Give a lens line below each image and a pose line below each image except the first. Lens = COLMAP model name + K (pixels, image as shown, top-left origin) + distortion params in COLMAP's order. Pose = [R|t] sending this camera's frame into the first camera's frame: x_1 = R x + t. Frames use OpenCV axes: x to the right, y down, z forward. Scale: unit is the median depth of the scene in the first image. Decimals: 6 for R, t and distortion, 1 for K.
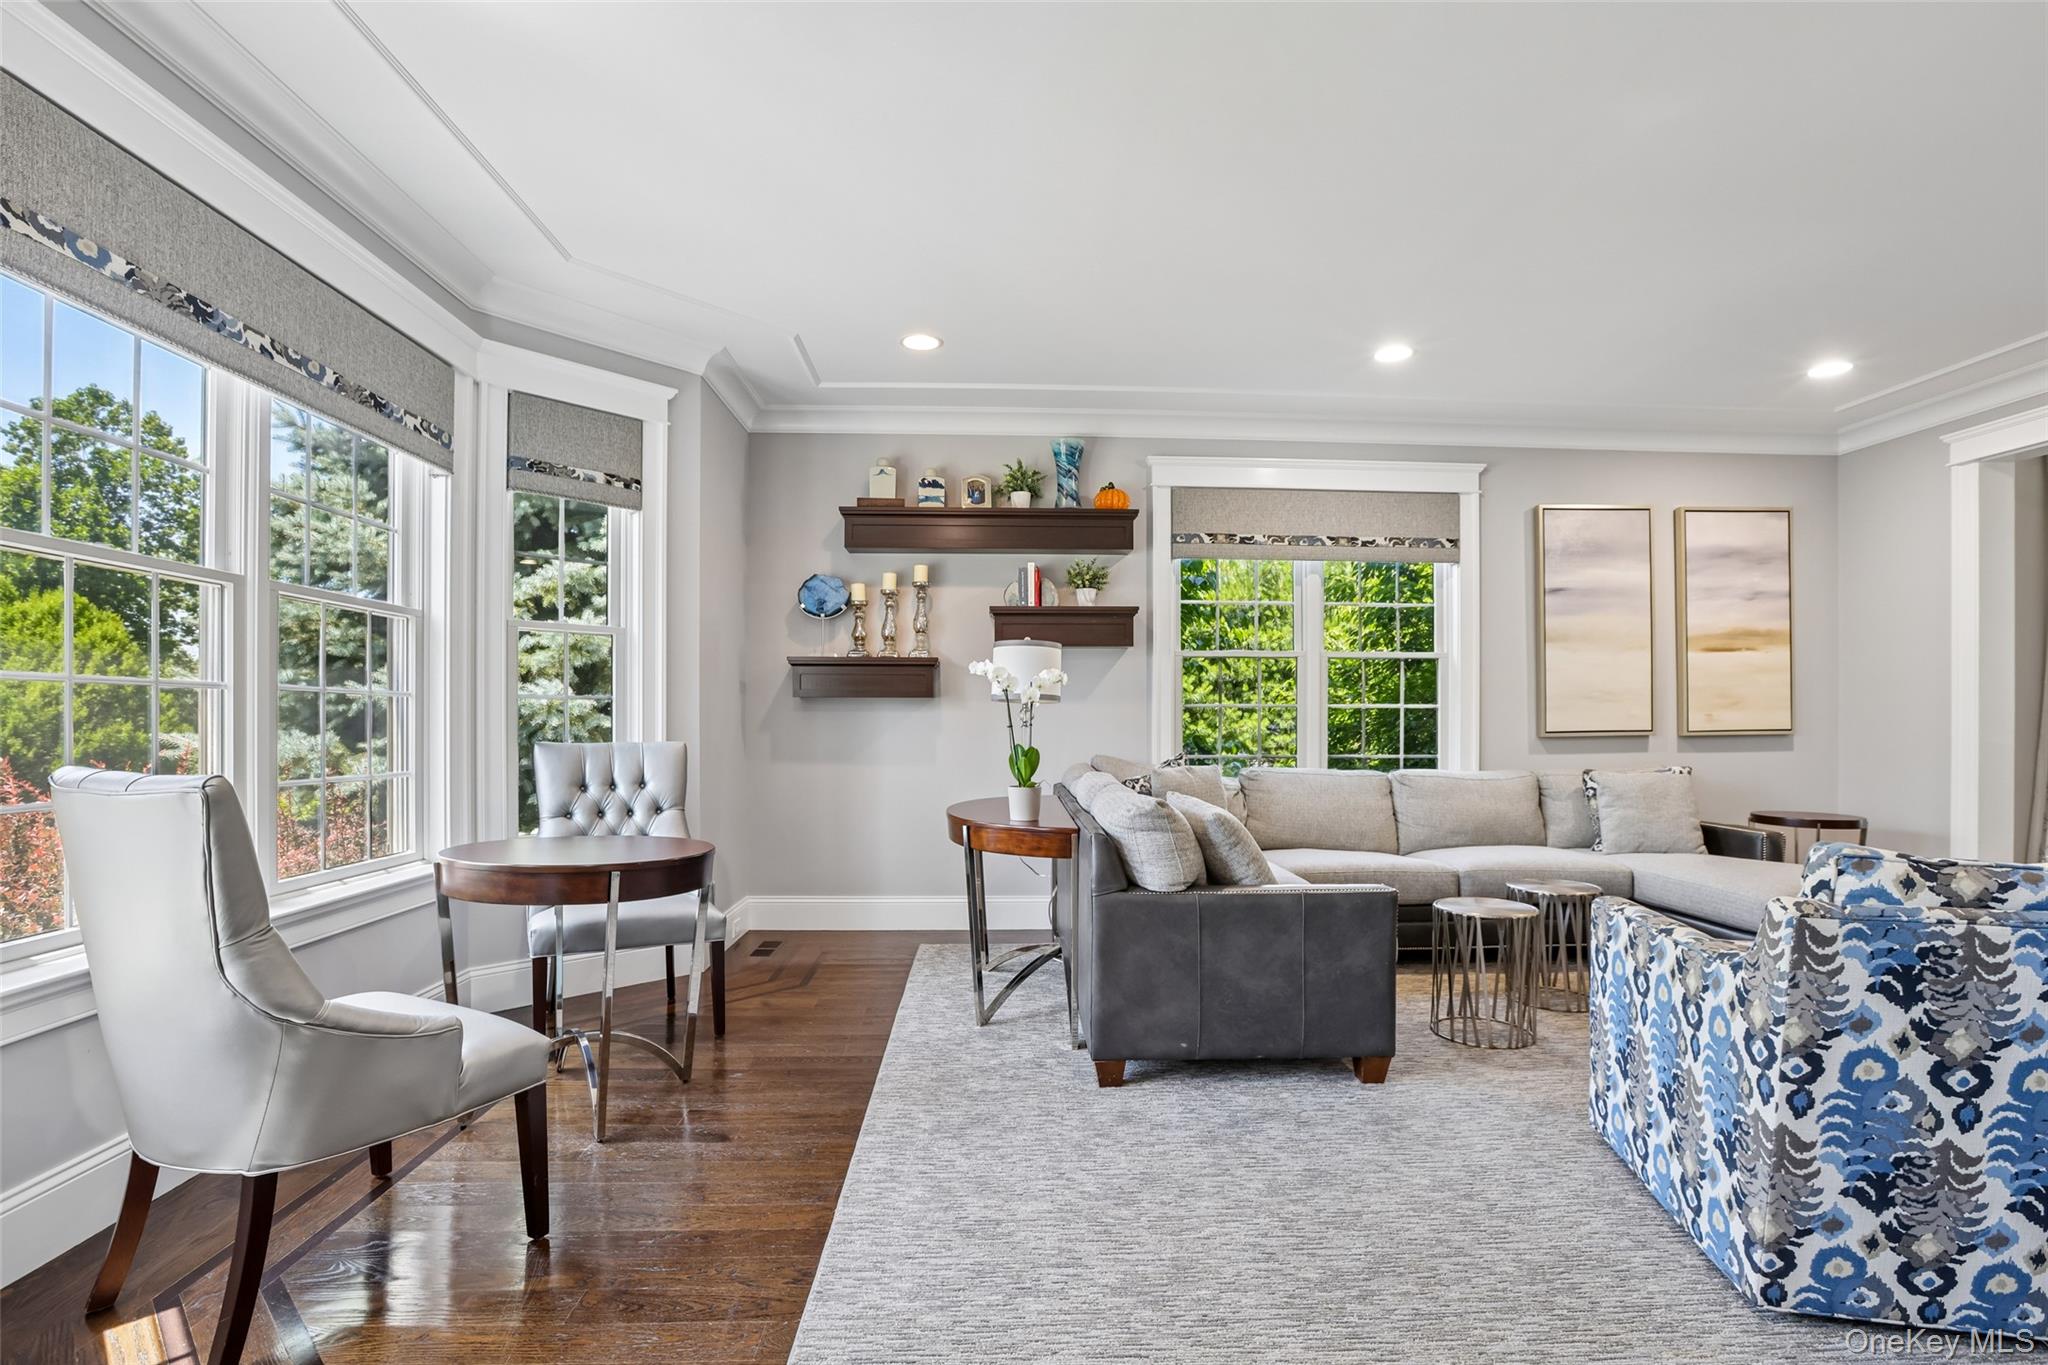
lens RADIAL K [[915.4, 0, 943.5], [0, 915.4, 716.5], [0, 0, 1]] dist [-0.000109, 0.000273]
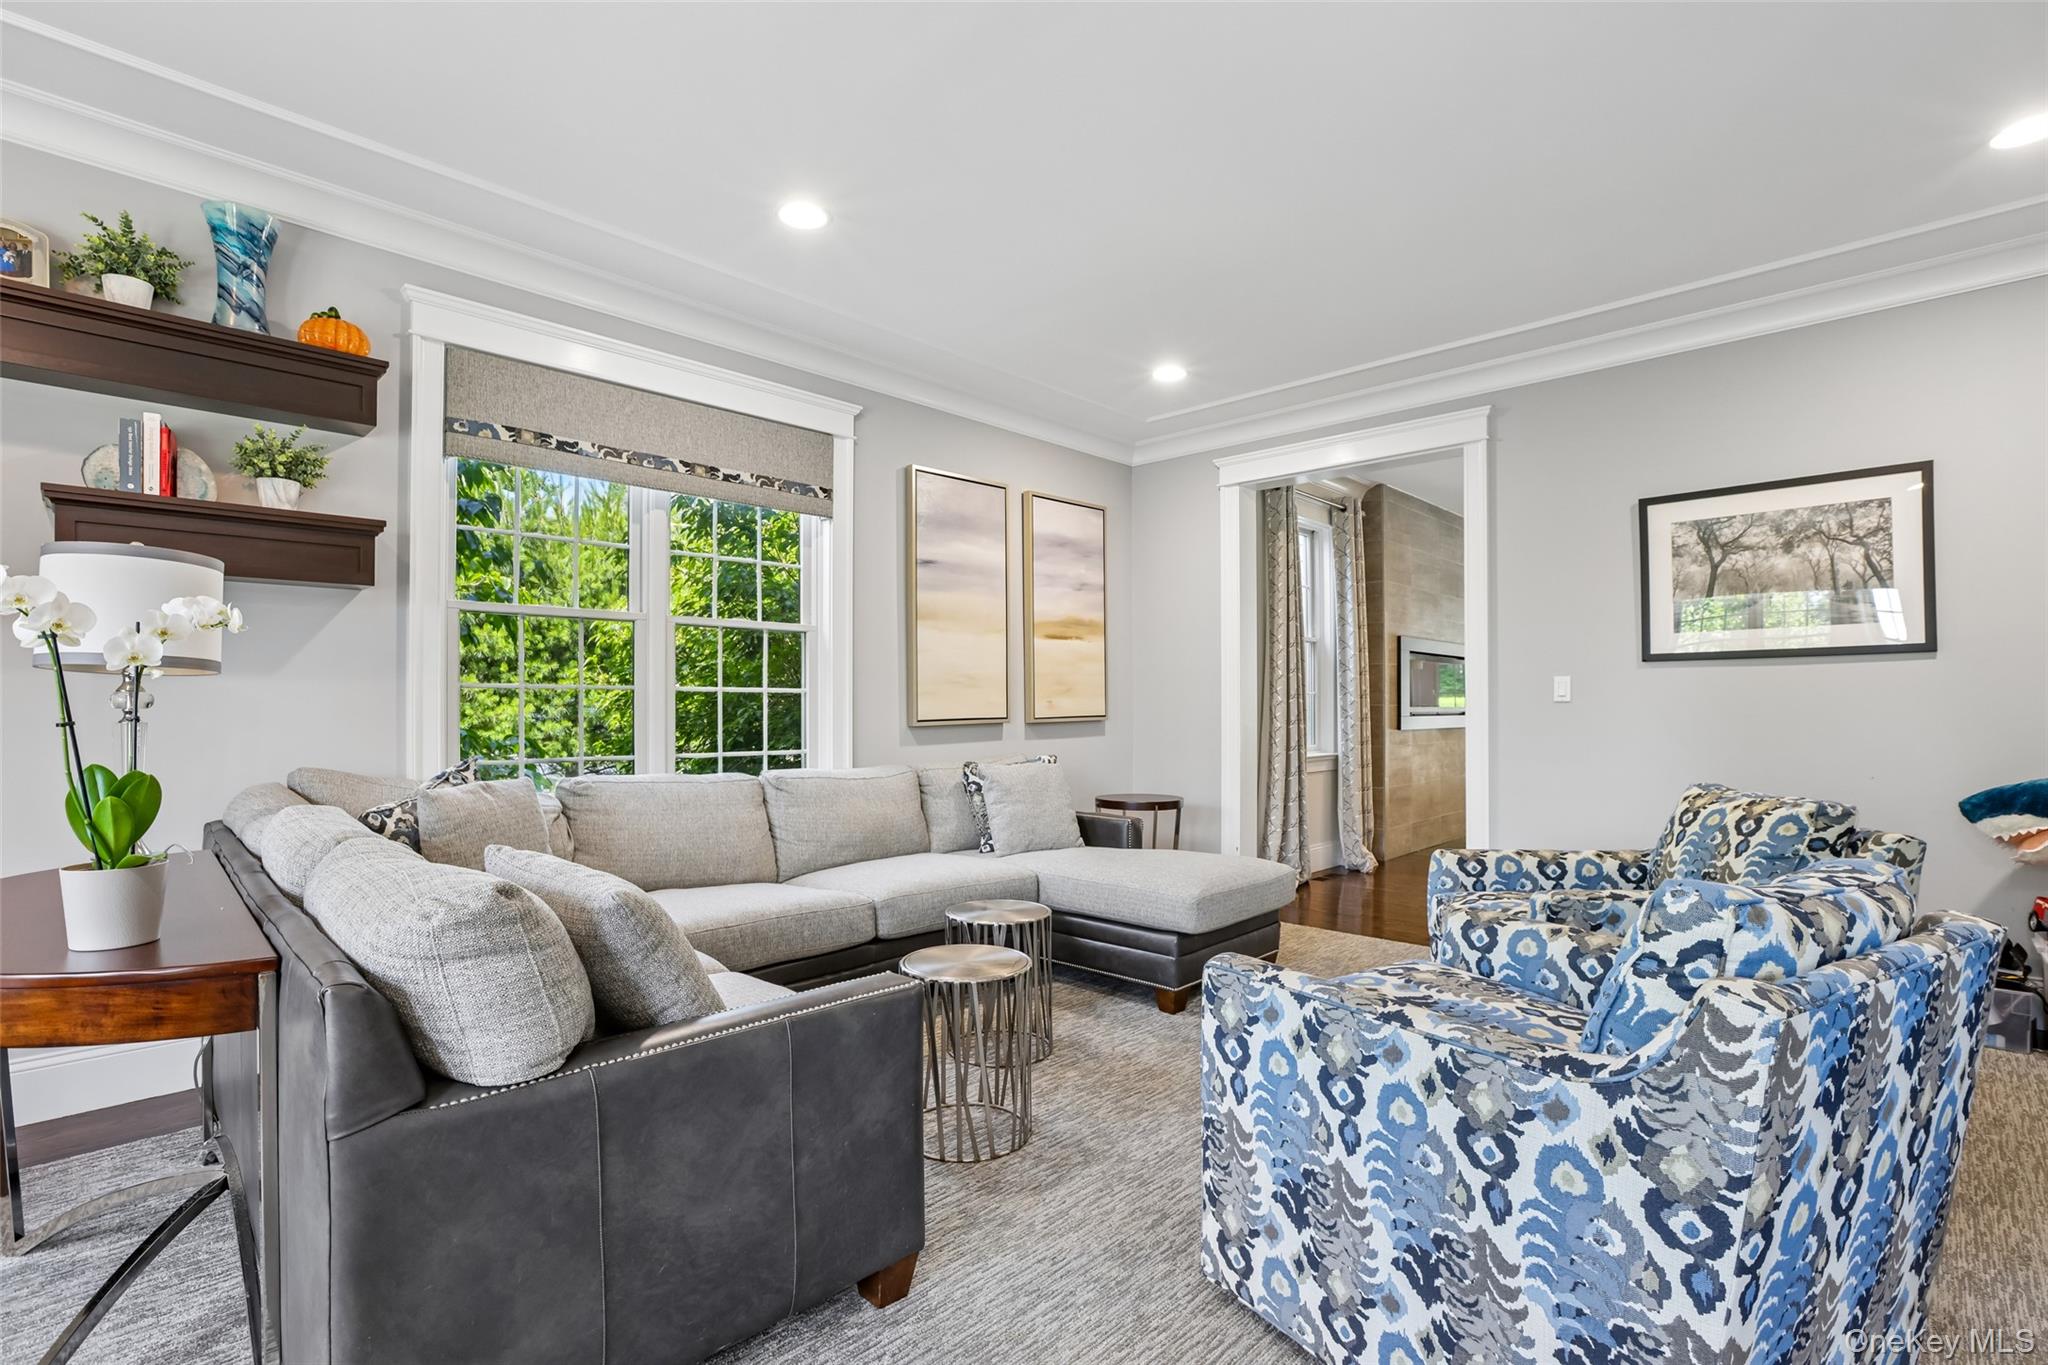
lens RADIAL K [[941.0, 0, 1024.3], [0, 941.0, 701.7], [0, 0, 1]] dist [-0.052510, 0.018641]
pose [[0.658258, 0.002956, 0.752786, 0.040733], [-0.001512, 0.999995, -0.002604, 0.001117], [-0.752791, 0.000576, 0.658260, 0.340992]]
